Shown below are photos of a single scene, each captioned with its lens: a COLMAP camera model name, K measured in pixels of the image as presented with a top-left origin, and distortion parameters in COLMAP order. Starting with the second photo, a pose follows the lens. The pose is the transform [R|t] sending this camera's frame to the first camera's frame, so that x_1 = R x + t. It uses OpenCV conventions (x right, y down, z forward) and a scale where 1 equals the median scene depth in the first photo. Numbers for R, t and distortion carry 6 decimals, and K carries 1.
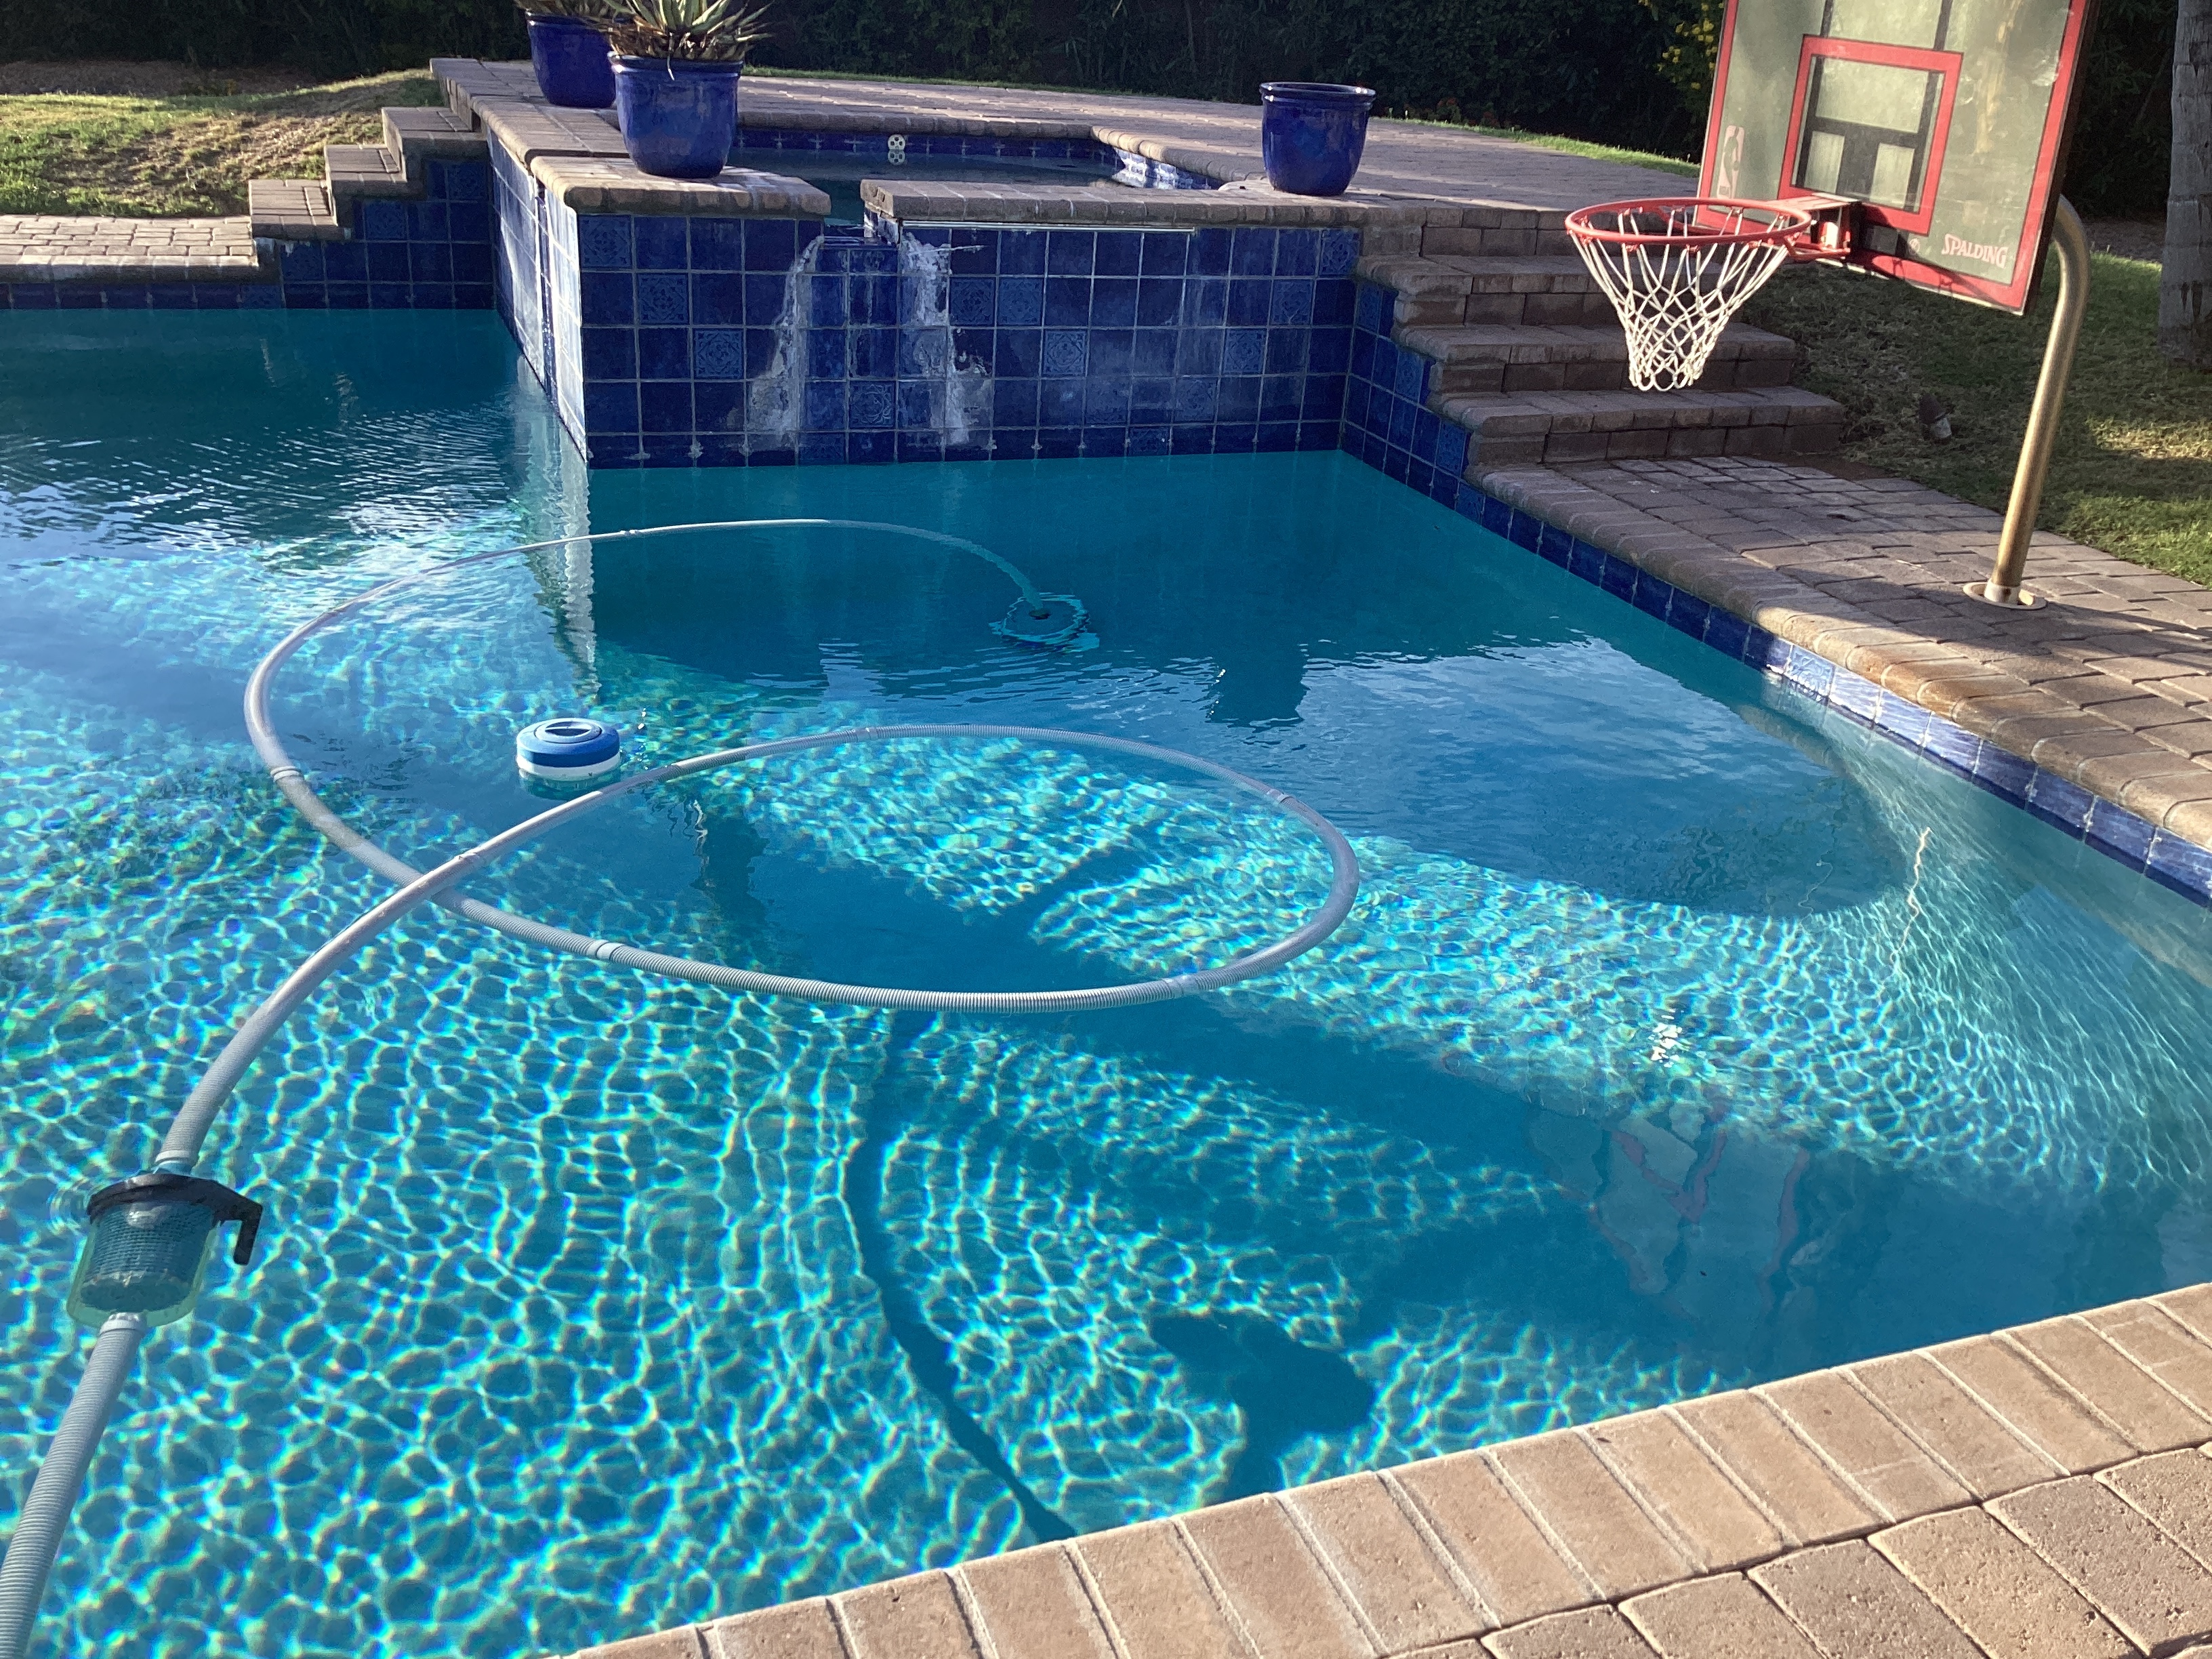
lens RADIAL K [[2024.8, 0, 1106.0], [0, 2024.8, 829.5], [0, 0, 1]] dist [0.094205, -0.201172]
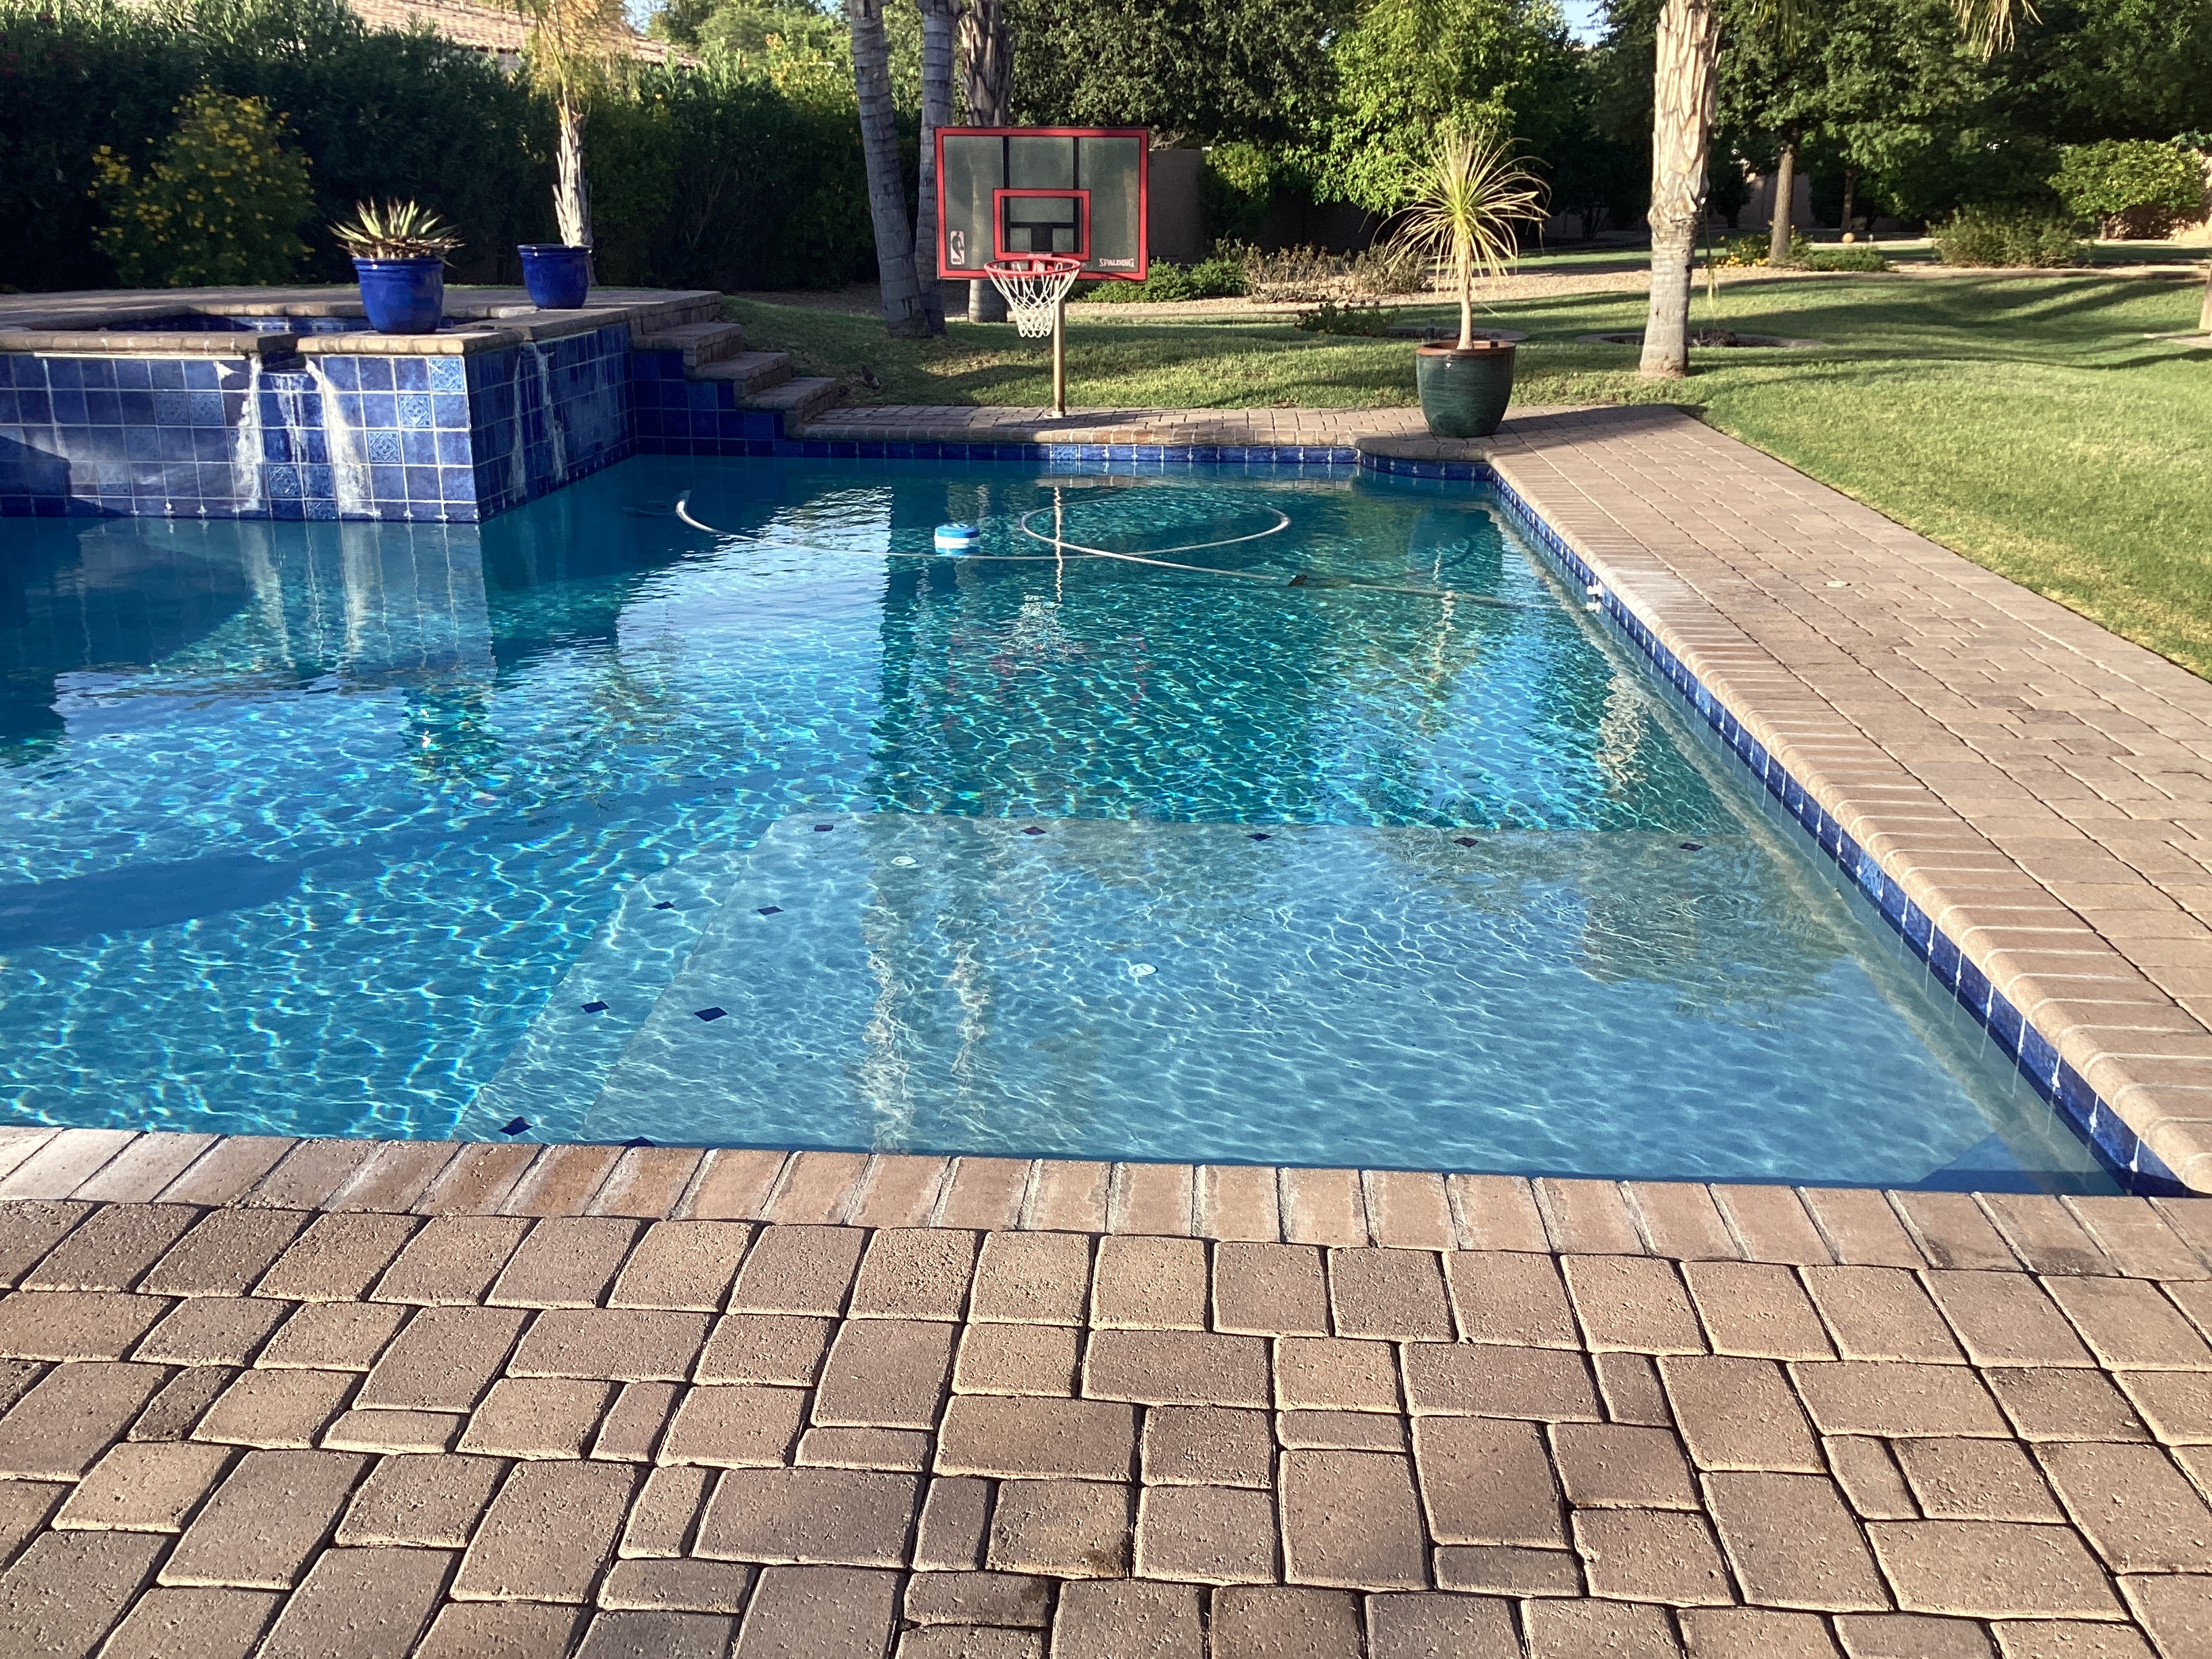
lens RADIAL K [[2005.7, 0, 1143.6], [0, 2005.7, 824.6], [0, 0, 1]] dist [0.050606, -0.110116]
pose [[0.394840, -0.334104, 0.855848, -1.369025], [0.390304, 0.904296, 0.172953, -0.041942], [-0.831724, 0.265752, 0.487454, -0.067981]]
